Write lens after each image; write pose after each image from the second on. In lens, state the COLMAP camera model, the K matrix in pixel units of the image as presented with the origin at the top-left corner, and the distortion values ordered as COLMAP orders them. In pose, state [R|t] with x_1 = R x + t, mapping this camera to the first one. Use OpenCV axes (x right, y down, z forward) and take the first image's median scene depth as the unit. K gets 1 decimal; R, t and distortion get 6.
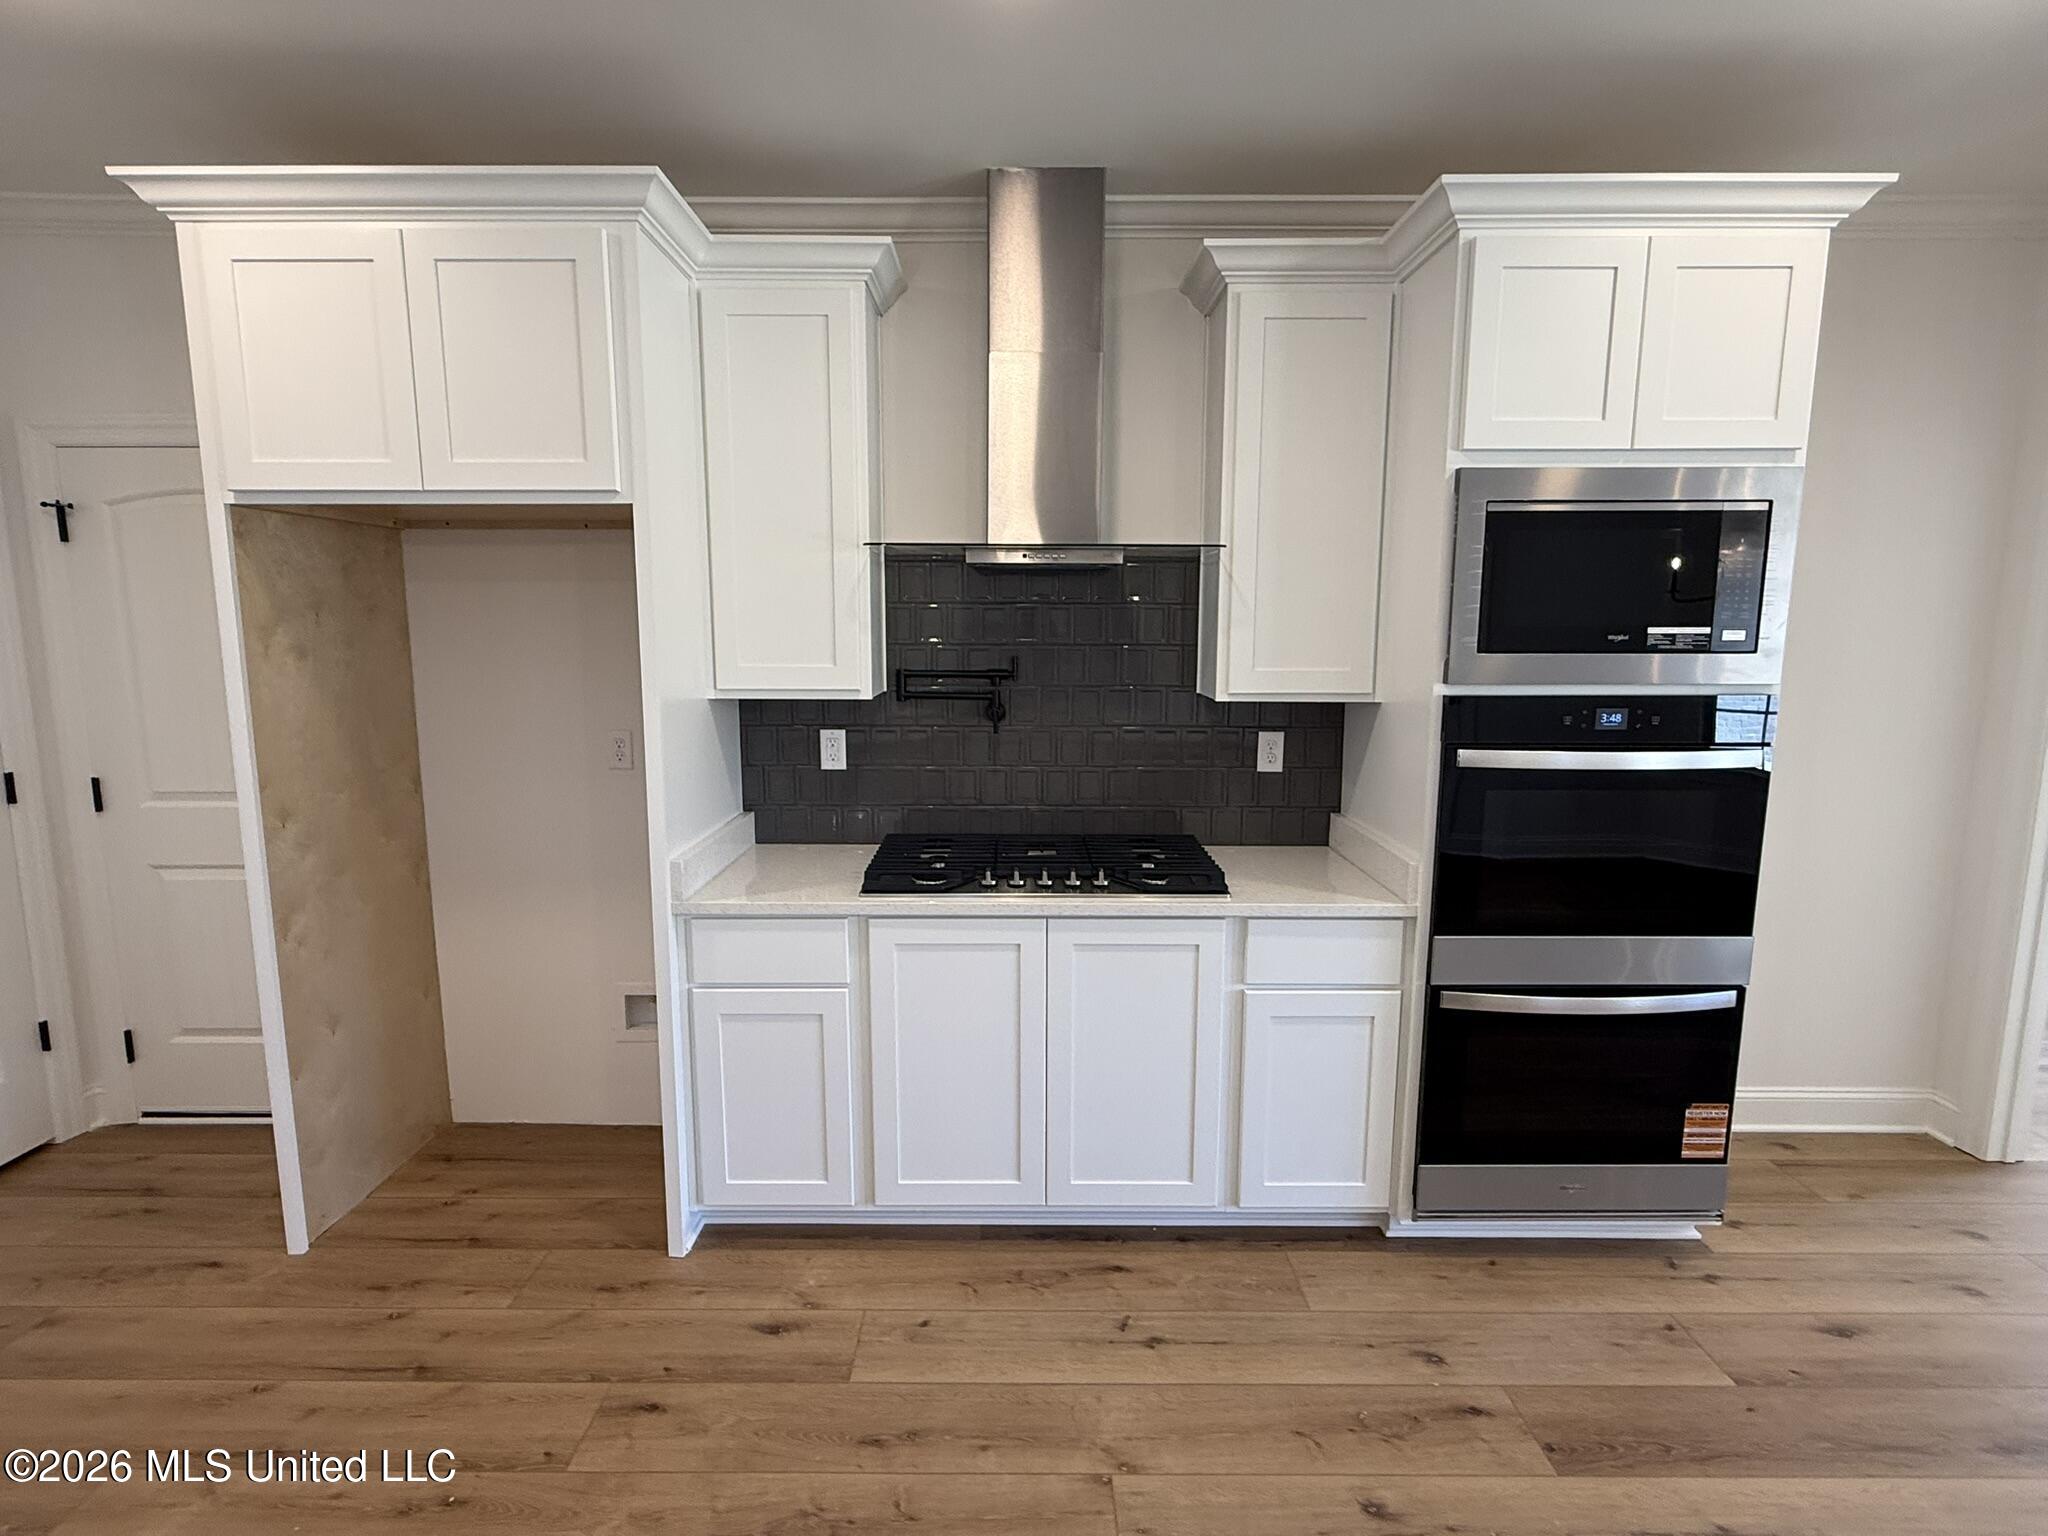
lens RADIAL K [[1044.6, 0, 1024.0], [0, 1044.6, 768.0], [0, 0, 1]] dist [0.001160, -0.000147]
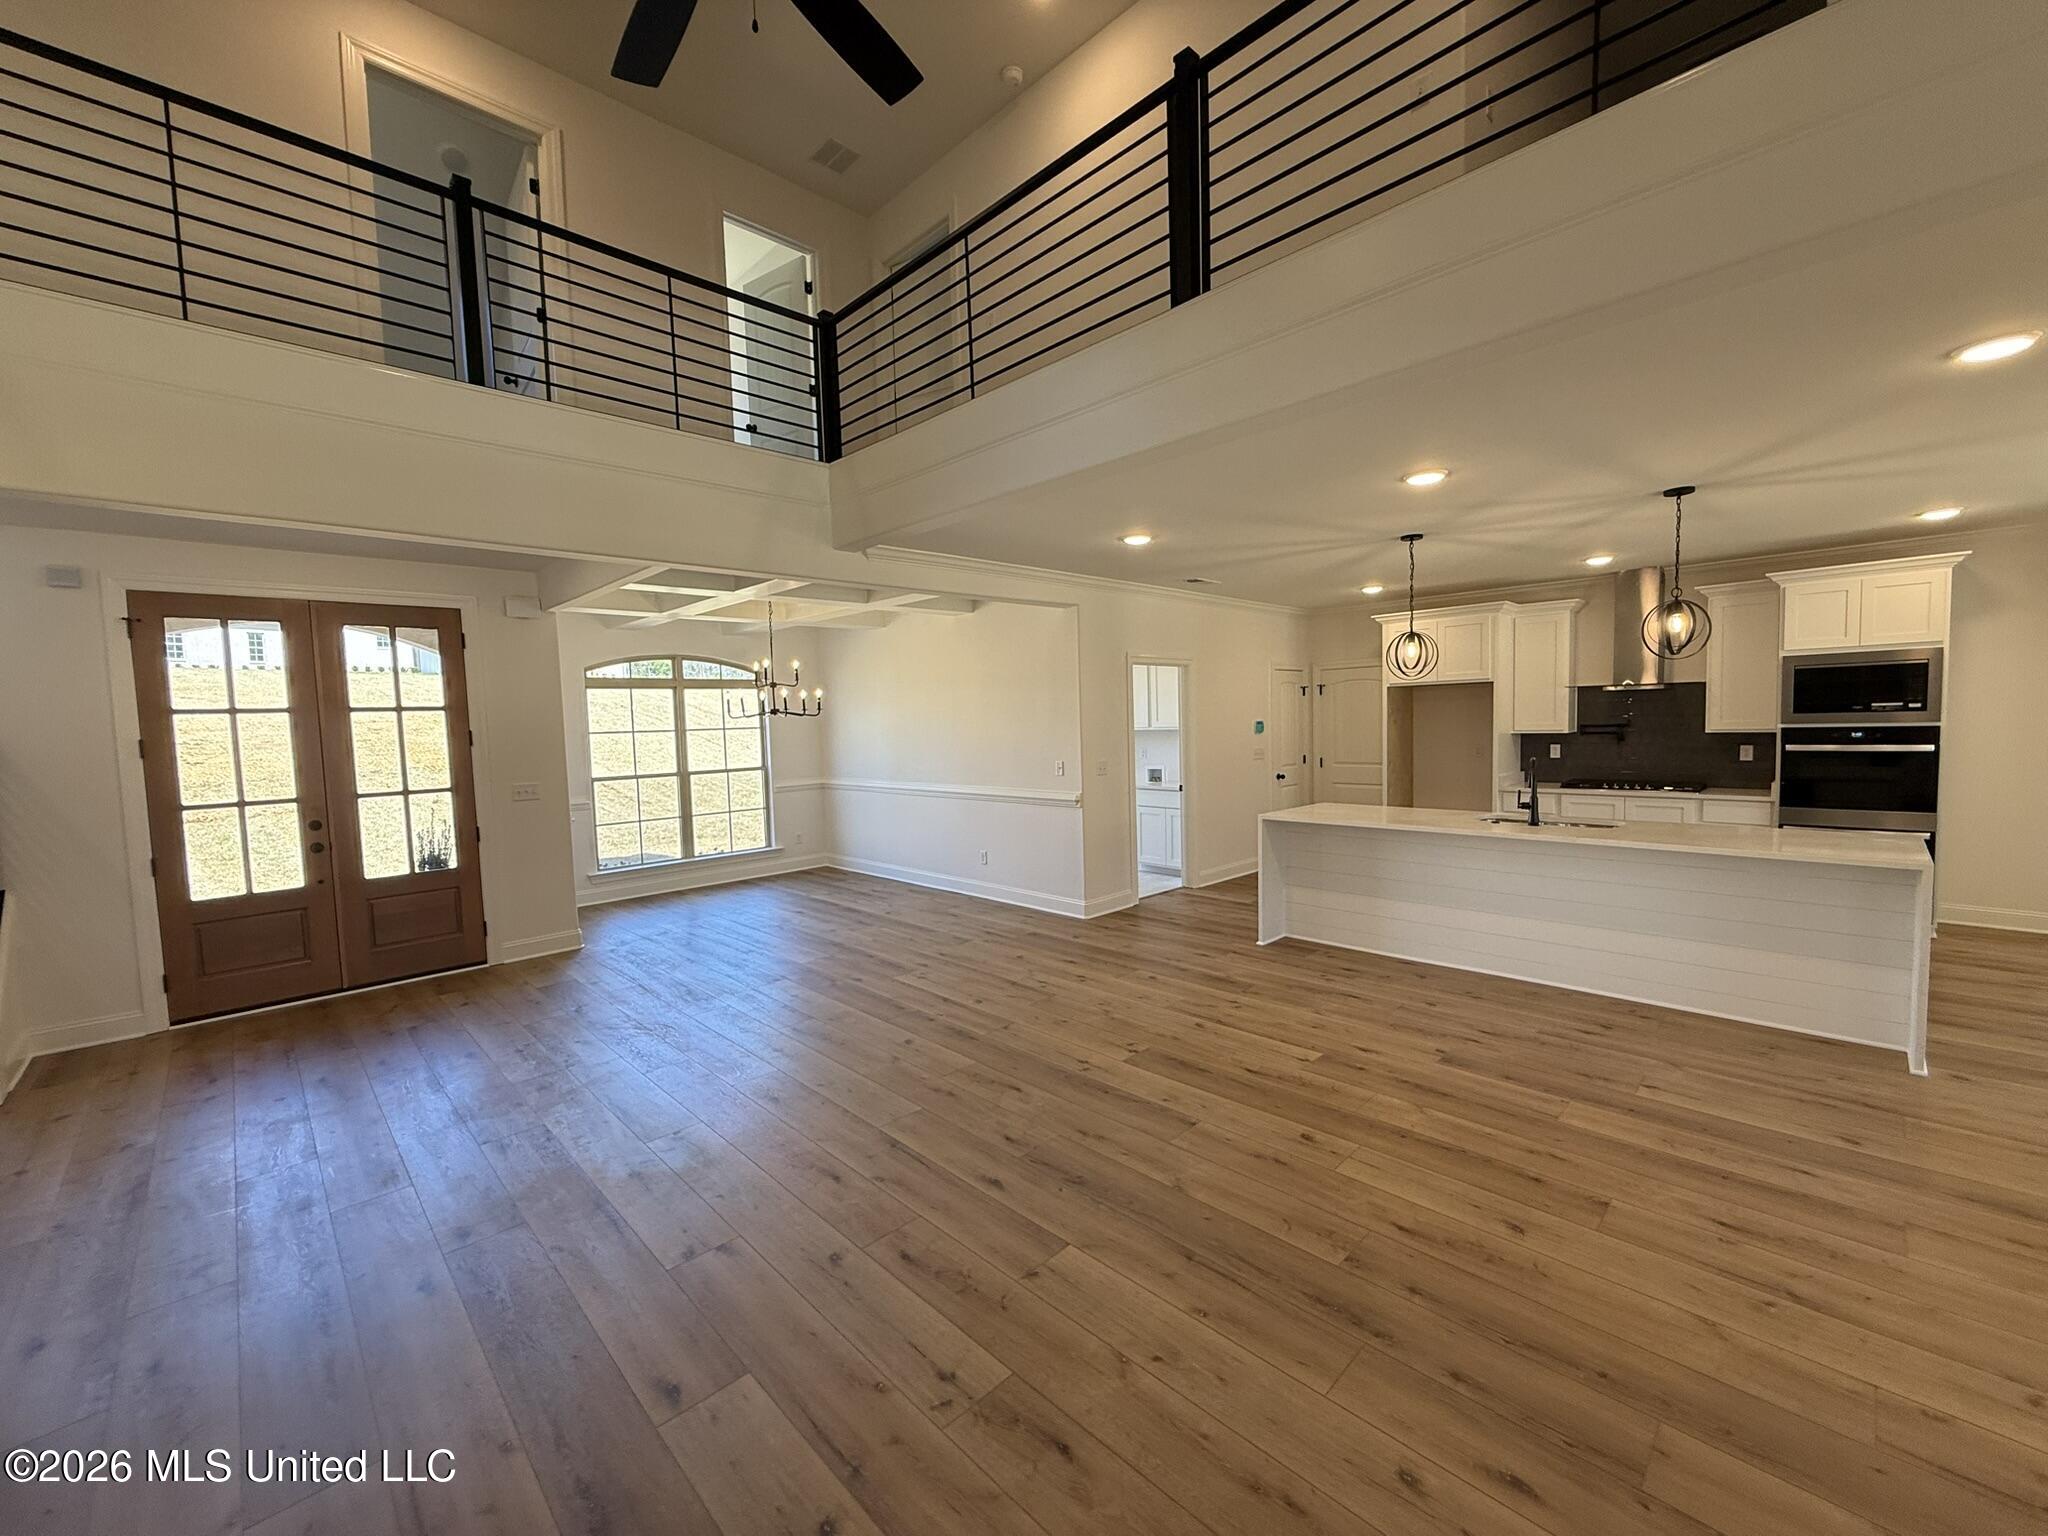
lens RADIAL K [[817.2, 0, 1021.2], [0, 817.2, 769.7], [0, 0, 1]] dist [0.001249, 0.000011]
pose [[0.695081, 0.022374, -0.718583, 0.535573], [-0.070930, 0.996773, -0.037575, 0.281672], [0.715424, 0.077086, 0.694426, -2.105983]]
